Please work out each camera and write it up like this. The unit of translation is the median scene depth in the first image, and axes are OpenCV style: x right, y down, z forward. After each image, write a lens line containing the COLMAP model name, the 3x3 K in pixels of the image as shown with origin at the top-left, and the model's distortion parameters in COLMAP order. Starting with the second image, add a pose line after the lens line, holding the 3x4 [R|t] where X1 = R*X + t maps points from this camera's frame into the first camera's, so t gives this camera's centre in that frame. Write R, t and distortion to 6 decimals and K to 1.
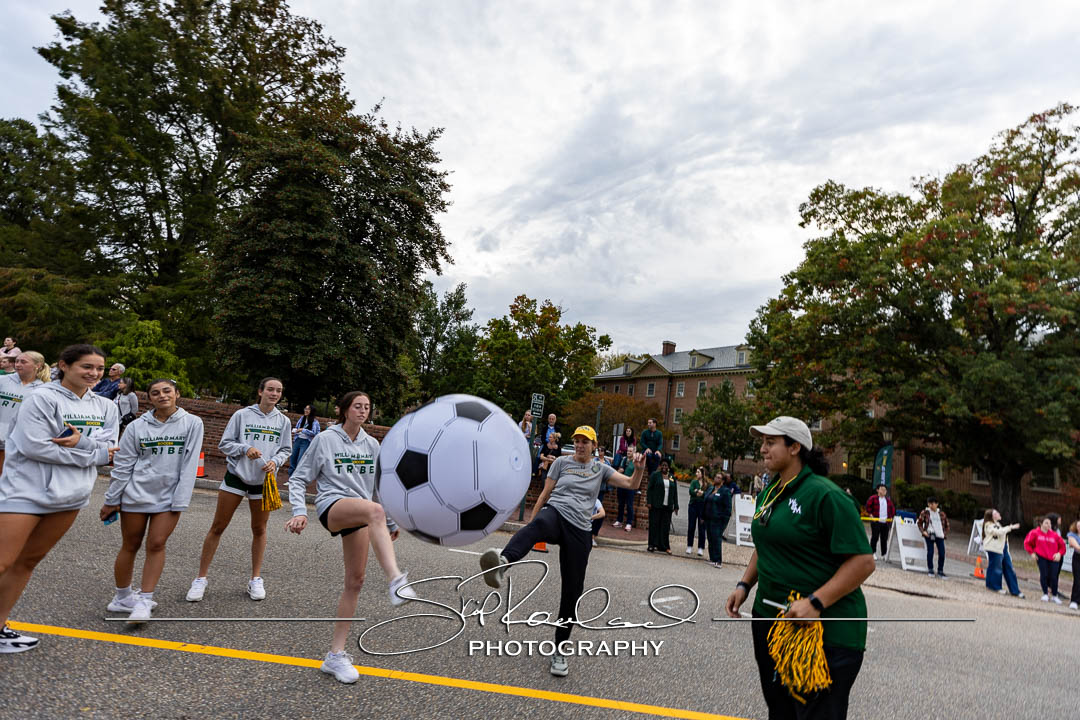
lens RADIAL K [[480.8, 0, 546.6], [0, 480.8, 353.4], [0, 0, 1]] dist [0.009801, 0.000380]
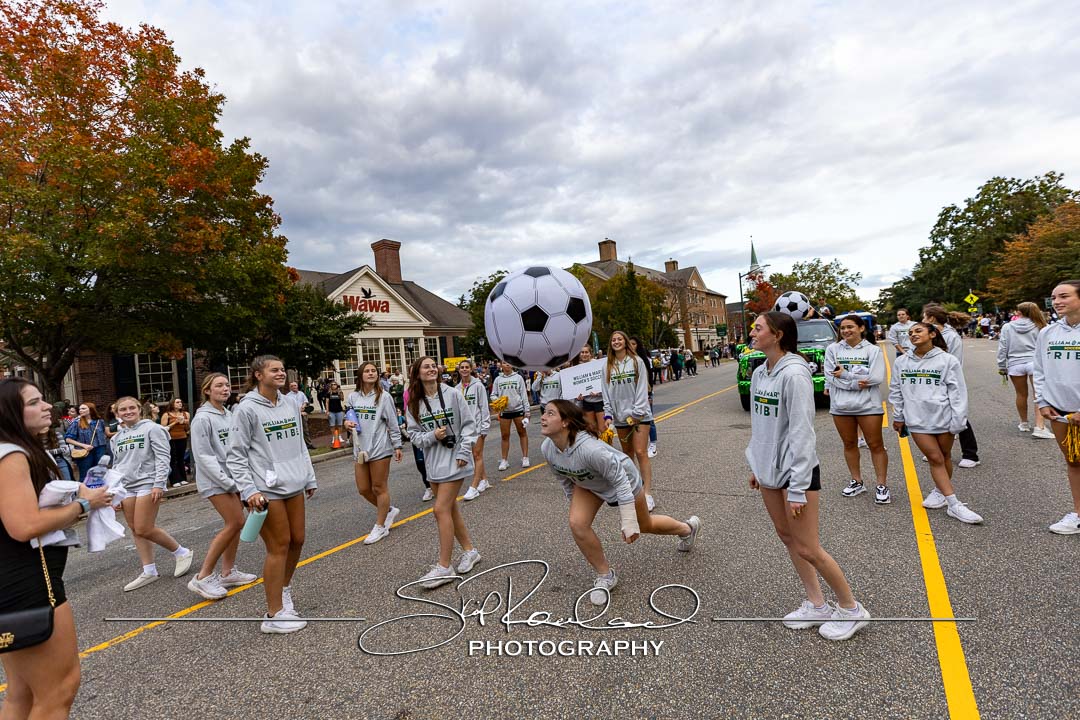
lens RADIAL K [[480.8, 0, 546.1], [0, 480.8, 355.2], [0, 0, 1]] dist [0.009801, 0.000380]
pose [[-0.604391, -0.090081, -0.791579, 0.137901], [0.168096, 0.956800, -0.237228, 0.050222], [0.778753, -0.276440, -0.563139, 0.175817]]
